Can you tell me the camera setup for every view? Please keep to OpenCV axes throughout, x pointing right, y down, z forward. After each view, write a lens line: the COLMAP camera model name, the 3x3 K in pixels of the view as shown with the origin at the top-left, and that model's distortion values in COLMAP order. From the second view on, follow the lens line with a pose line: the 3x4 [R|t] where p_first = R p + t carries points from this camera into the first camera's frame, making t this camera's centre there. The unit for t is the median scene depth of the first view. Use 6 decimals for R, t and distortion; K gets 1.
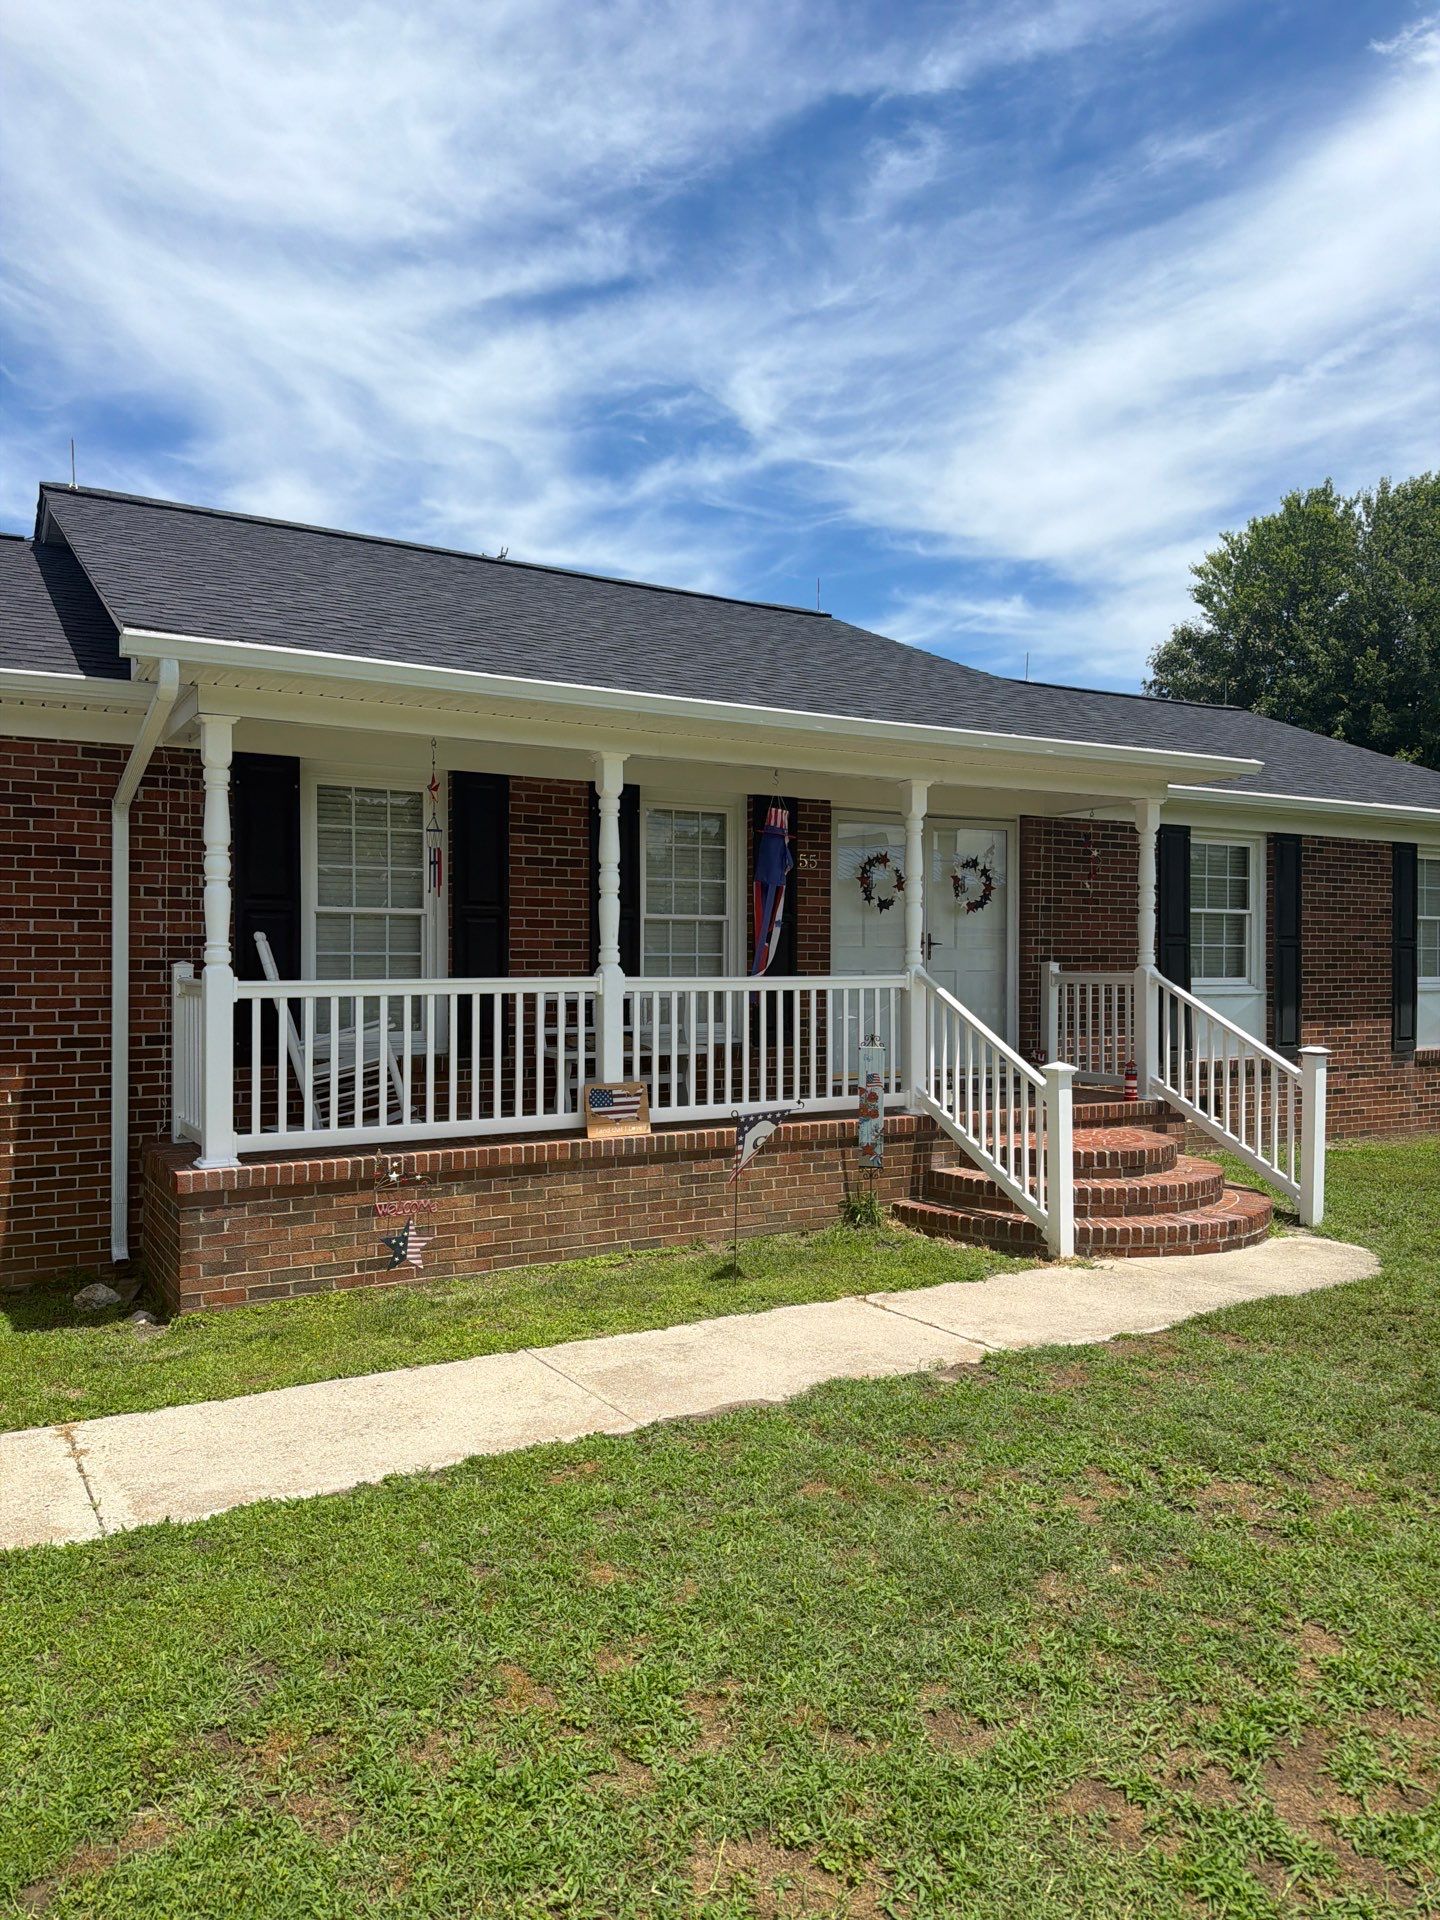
lens RADIAL K [[1391.4, 0, 726.9], [0, 1391.4, 972.3], [0, 0, 1]] dist [0.095172, 0.000765]
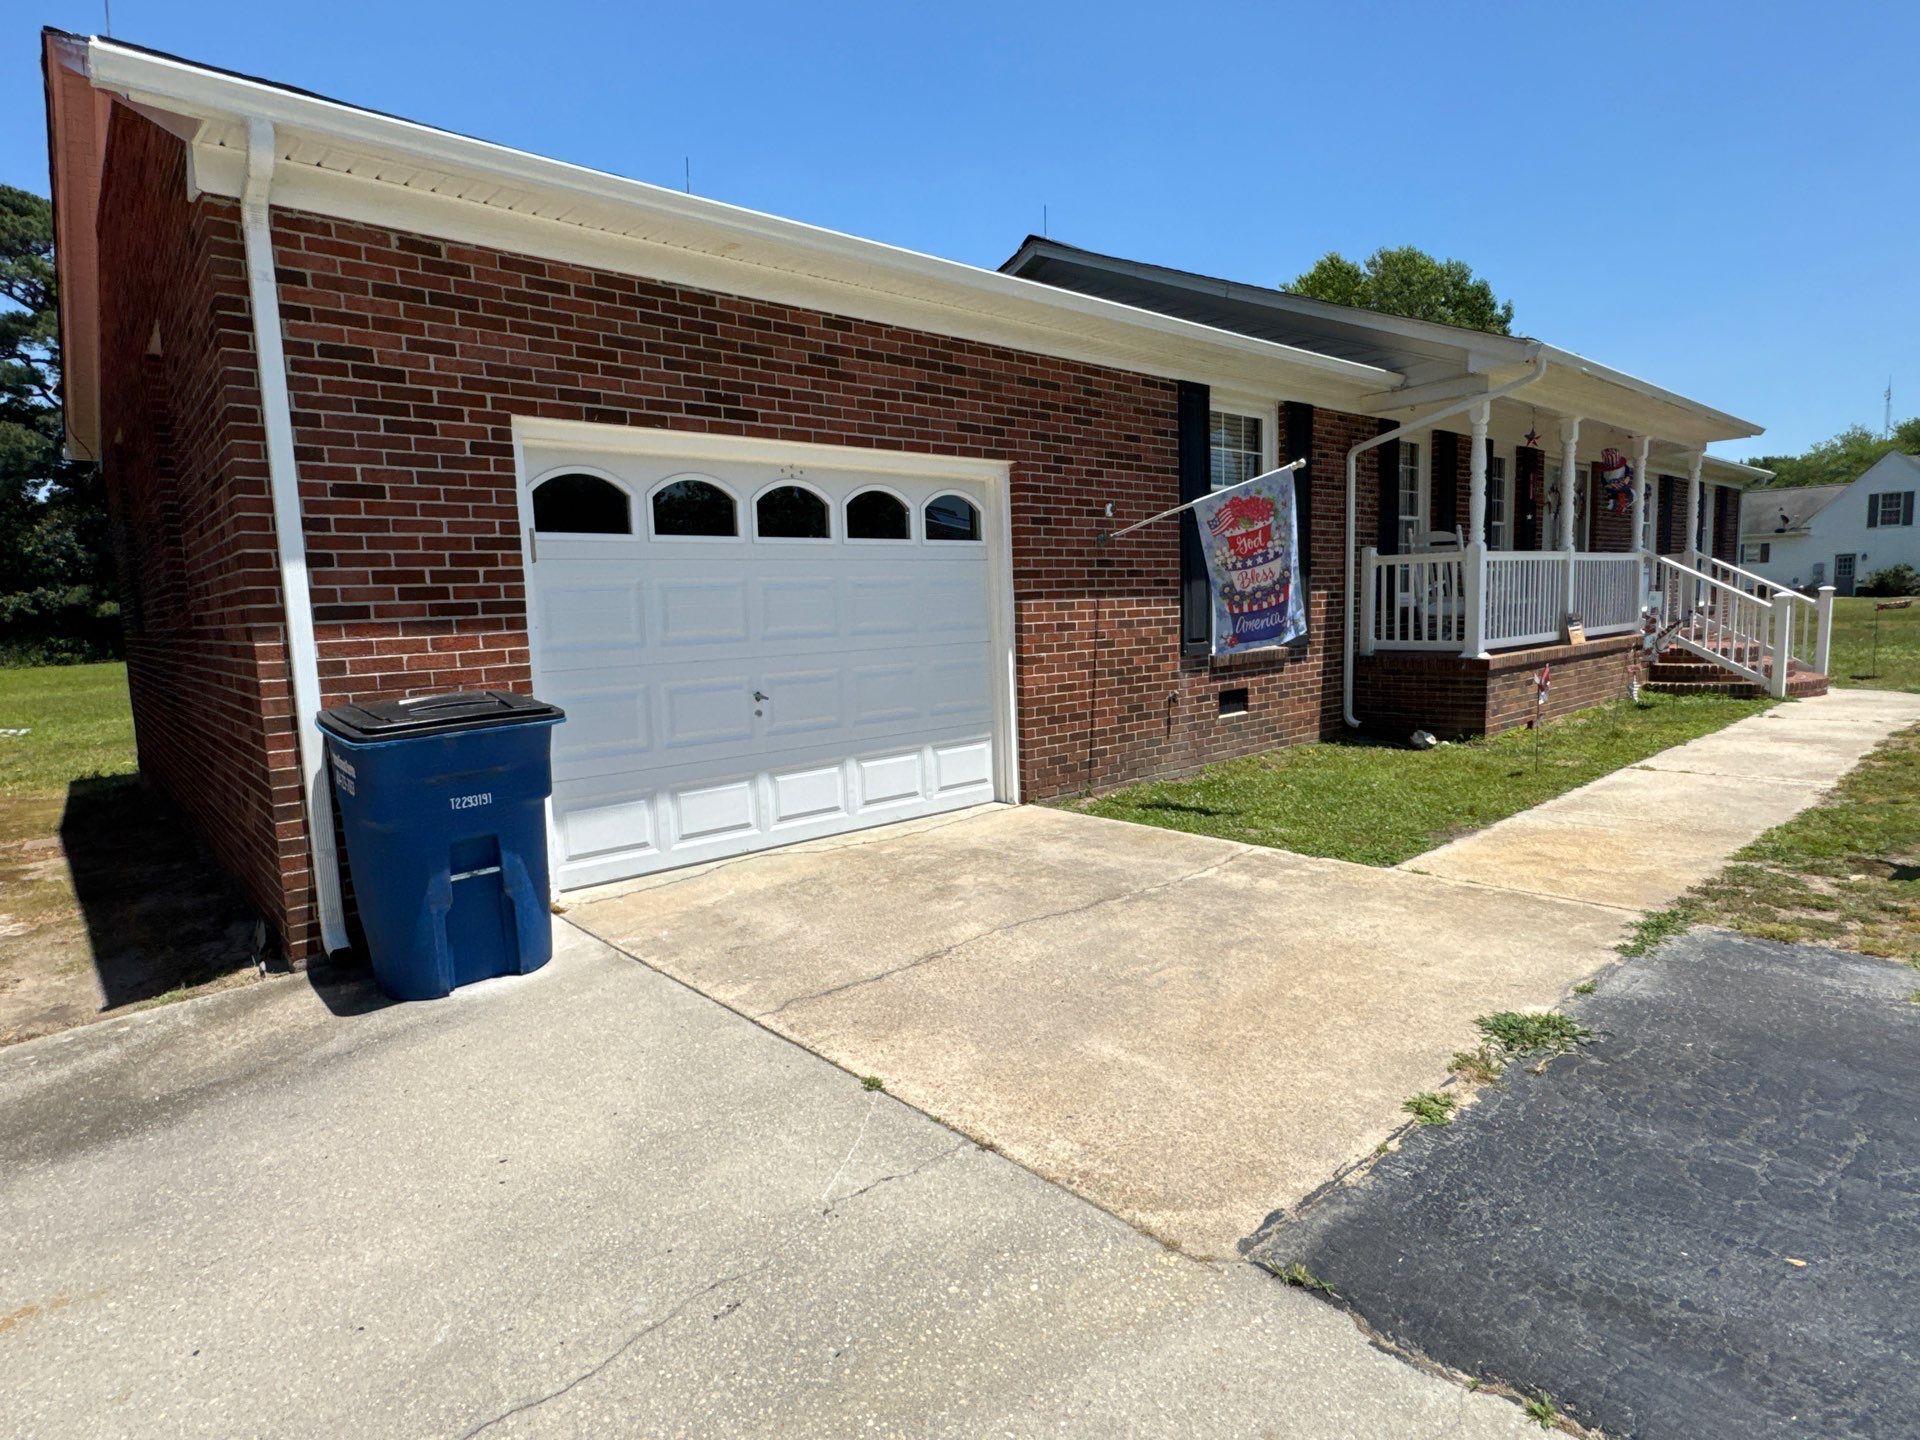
lens RADIAL K [[1034.0, 0, 947.9], [0, 1034.0, 714.7], [0, 0, 1]] dist [-0.000810, 0.001151]
pose [[0.983920, -0.051882, 0.170911, -1.072607], [0.034422, 0.994025, 0.103581, 0.045708], [-0.175263, -0.096032, 0.979827, -0.123644]]
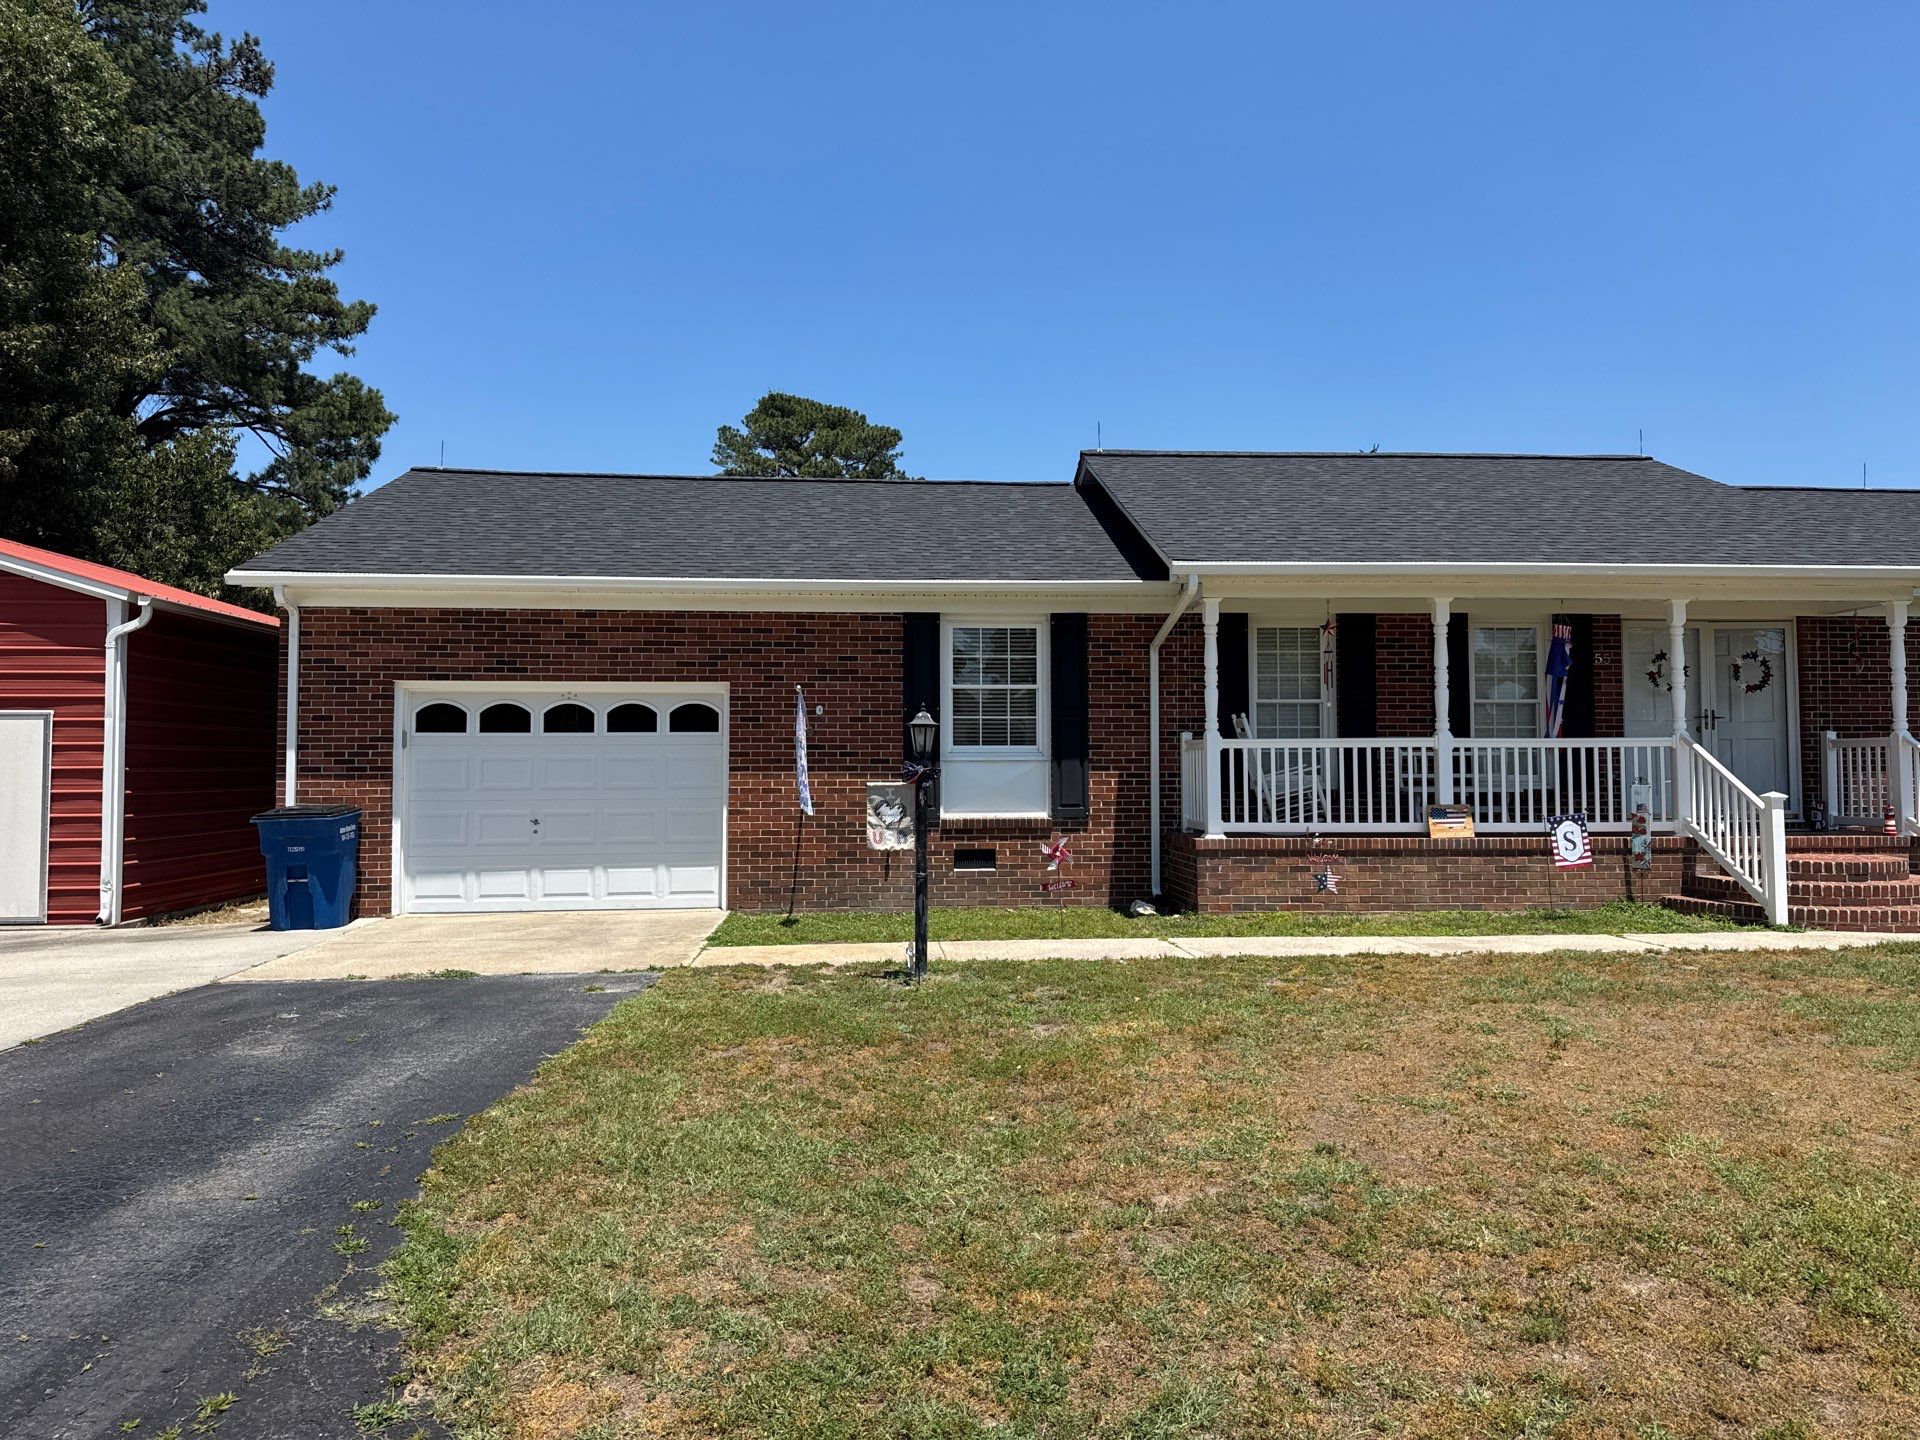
lens RADIAL K [[1348.8, 0, 951.9], [0, 1348.8, 696.0], [0, 0, 1]] dist [0.127826, -0.181145]
pose [[0.893375, -0.028687, -0.448395, 0.119788], [0.001334, 0.998125, -0.061198, 0.051625], [0.449310, 0.054075, 0.891738, -0.661723]]
